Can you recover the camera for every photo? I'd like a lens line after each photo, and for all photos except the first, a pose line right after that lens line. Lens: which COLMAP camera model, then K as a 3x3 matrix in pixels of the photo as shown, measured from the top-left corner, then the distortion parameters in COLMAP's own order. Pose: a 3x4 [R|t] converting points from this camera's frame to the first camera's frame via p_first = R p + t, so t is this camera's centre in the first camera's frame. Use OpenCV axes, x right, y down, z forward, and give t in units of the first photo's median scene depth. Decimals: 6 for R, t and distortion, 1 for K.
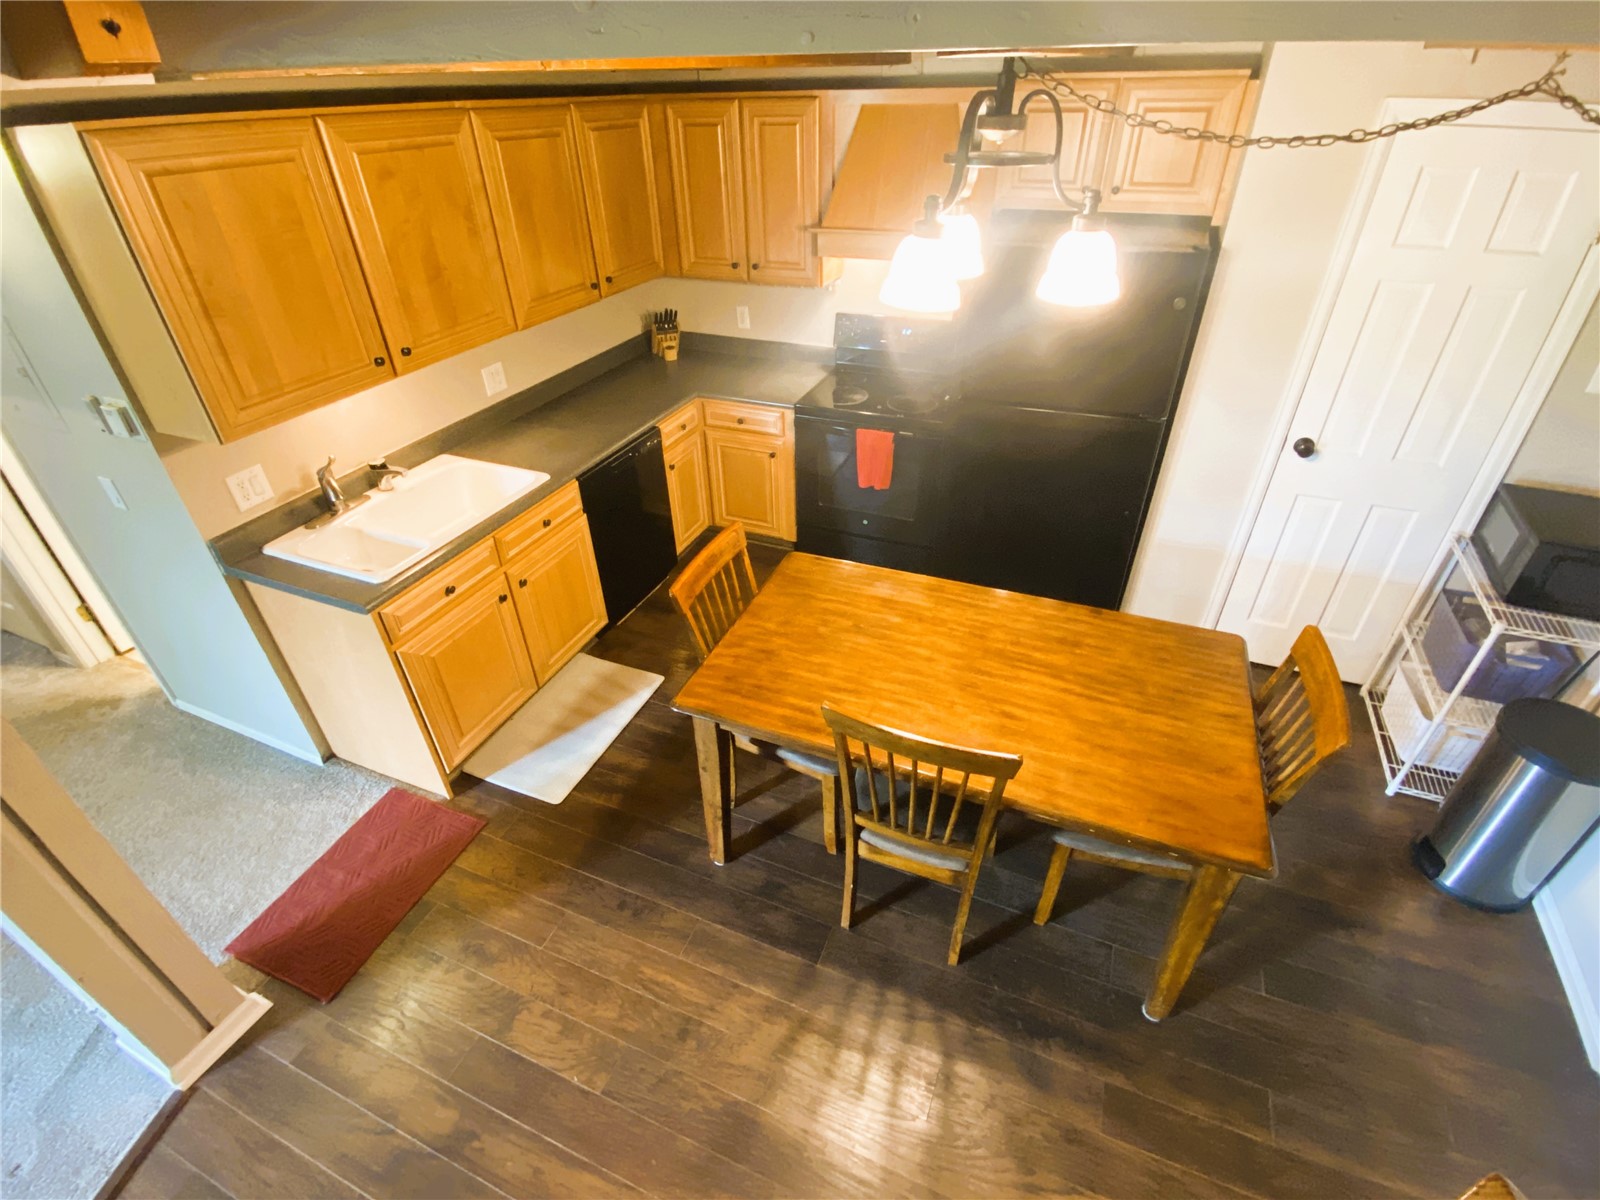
lens RADIAL K [[738.4, 0, 803.5], [0, 738.4, 601.7], [0, 0, 1]] dist [0.019360, -0.018829]
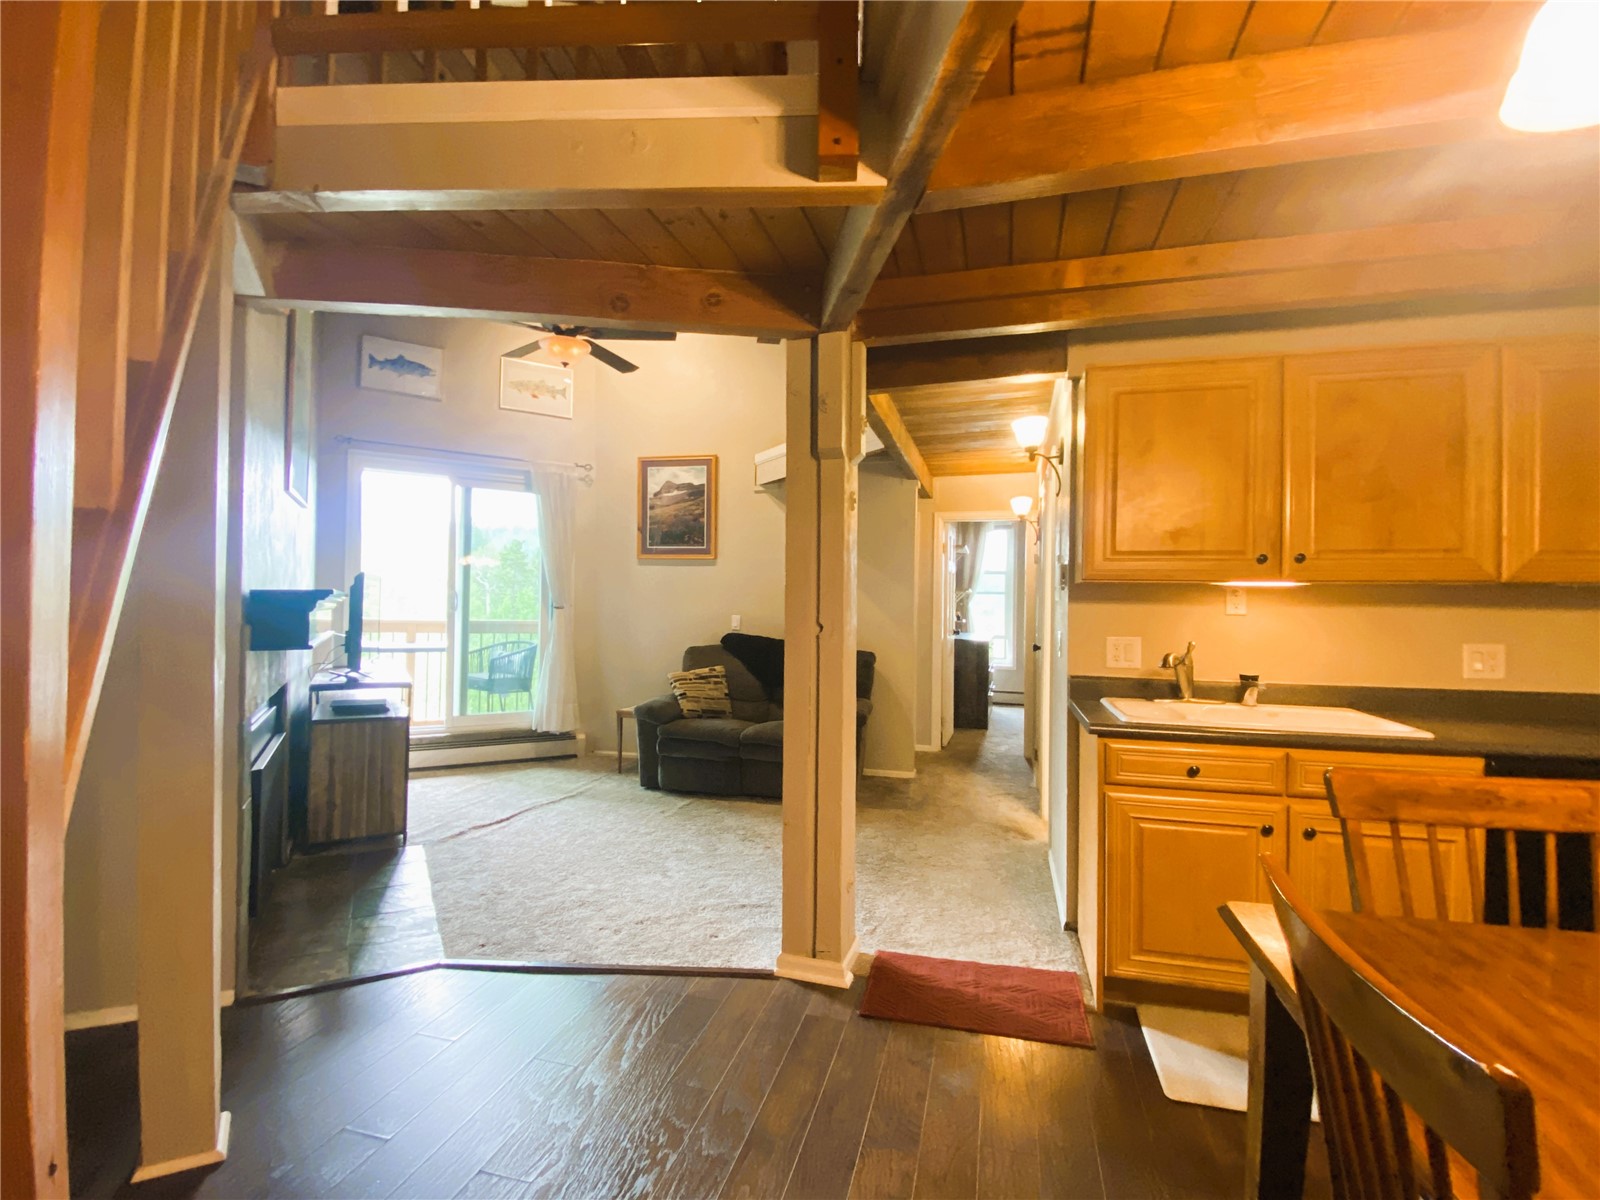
lens RADIAL K [[738.4, 0, 800.2], [0, 738.4, 602.7], [0, 0, 1]] dist [0.019360, -0.018829]
pose [[0.131416, 0.017640, -0.991170, 0.294281], [-0.577480, 0.814041, -0.062078, 0.127143], [0.805758, 0.580540, 0.117165, 0.338503]]
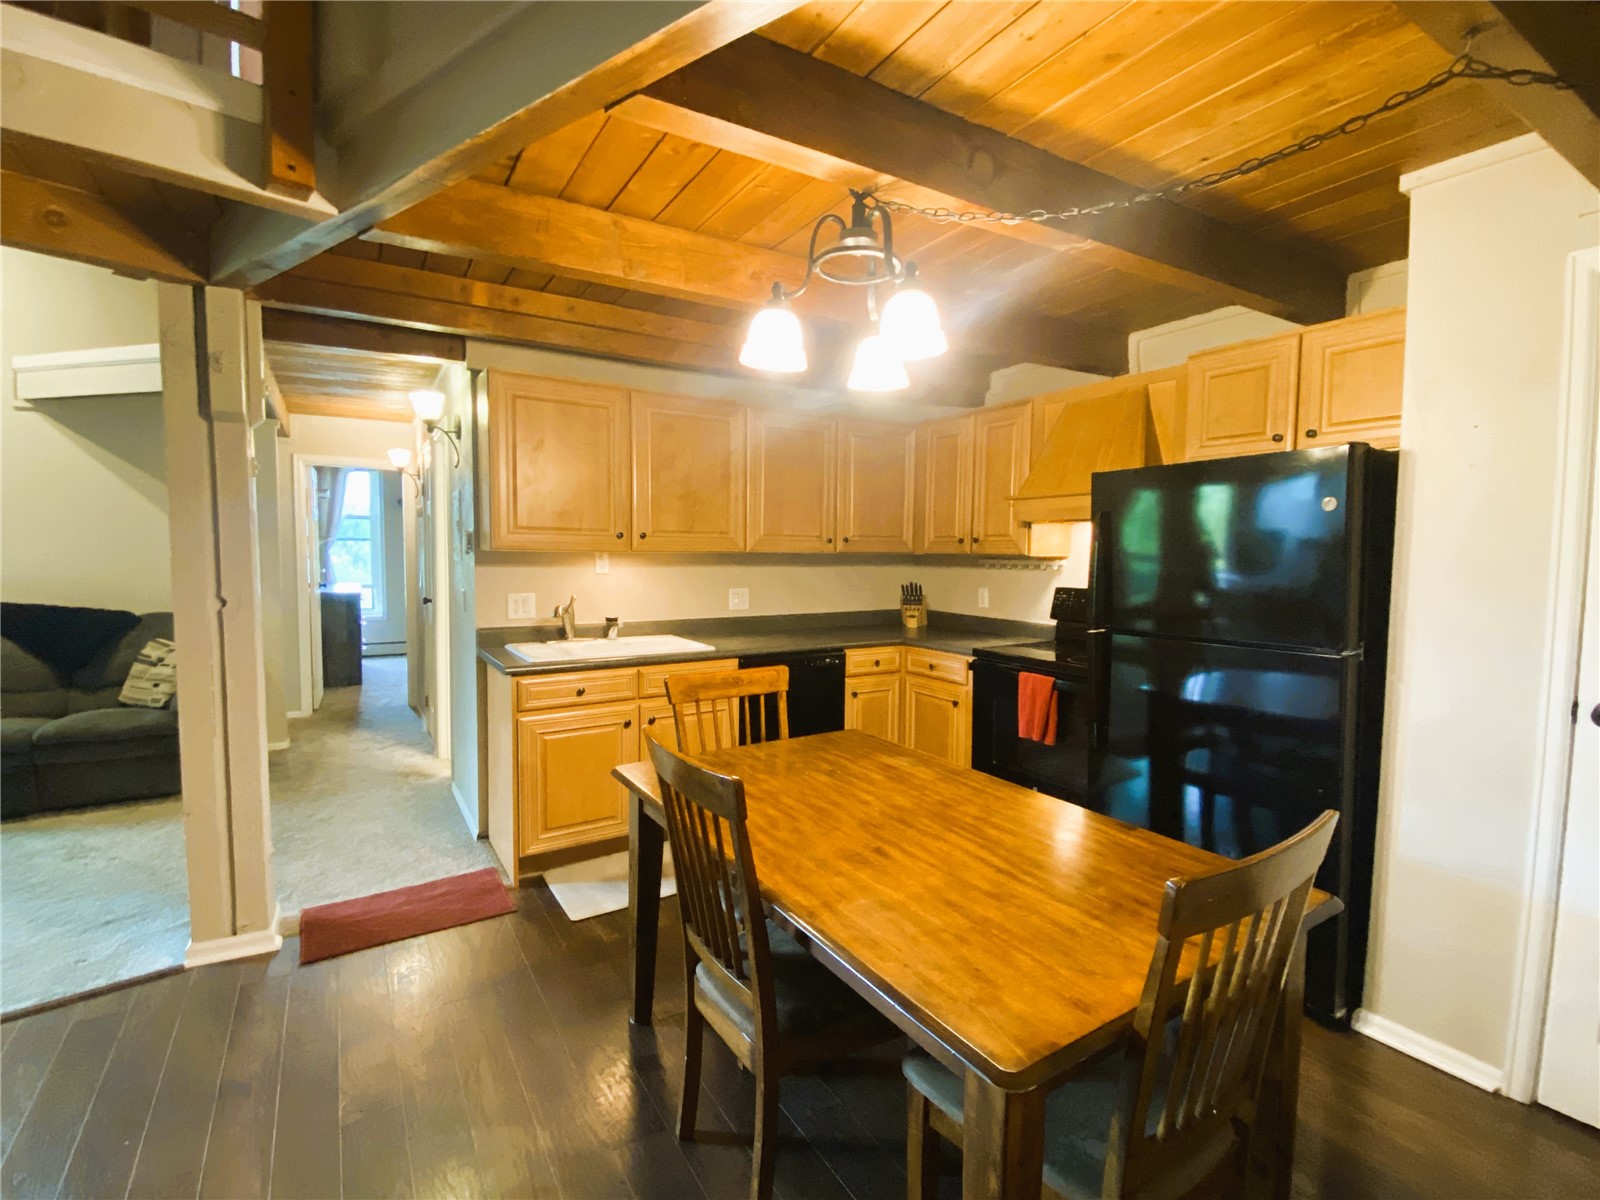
lens RADIAL K [[738.4, 0, 800.0], [0, 738.4, 598.1], [0, 0, 1]] dist [0.019360, -0.018829]
pose [[0.814357, 0.063985, -0.576826, 0.443556], [-0.351410, 0.845358, -0.402345, 0.188083], [0.461881, 0.530354, 0.710908, 0.182007]]
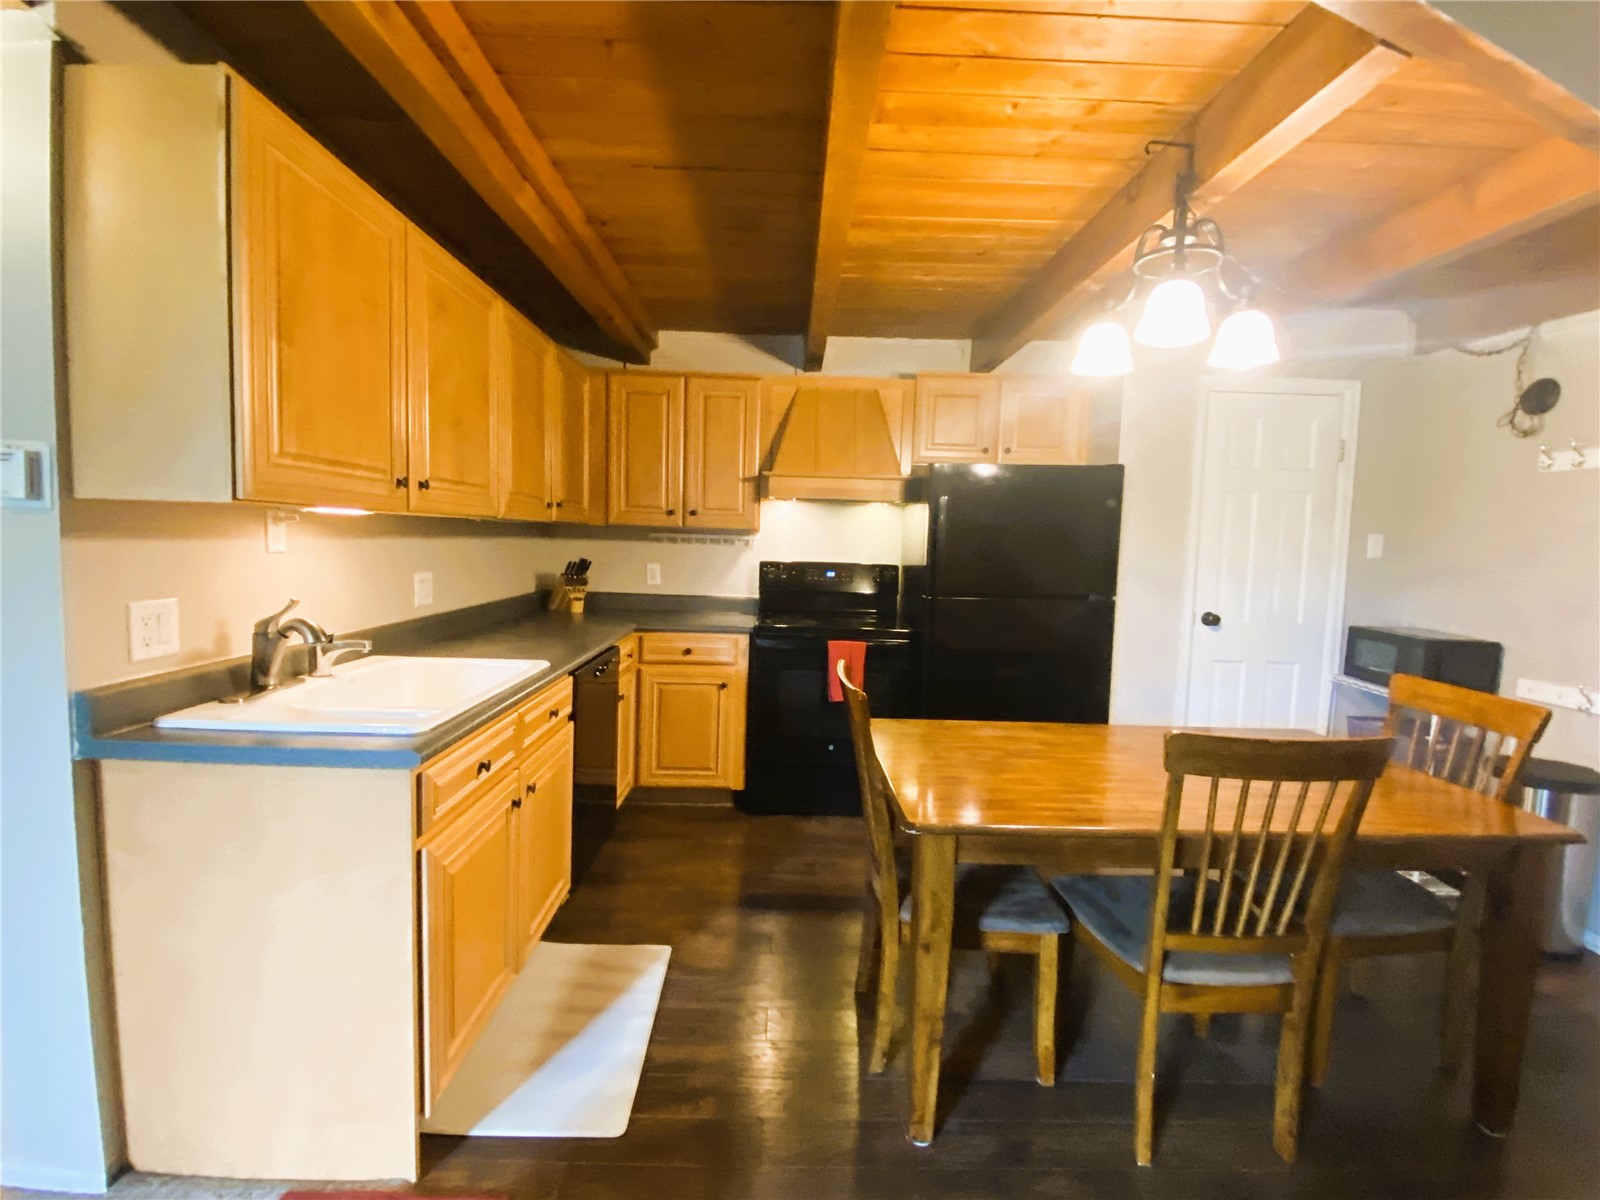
lens RADIAL K [[738.4, 0, 807.5], [0, 738.4, 589.2], [0, 0, 1]] dist [0.019360, -0.018829]
pose [[0.912500, 0.017769, 0.408690, -0.416381], [0.193136, 0.861986, -0.468699, 0.188305], [-0.360613, 0.506621, 0.783130, 0.236733]]
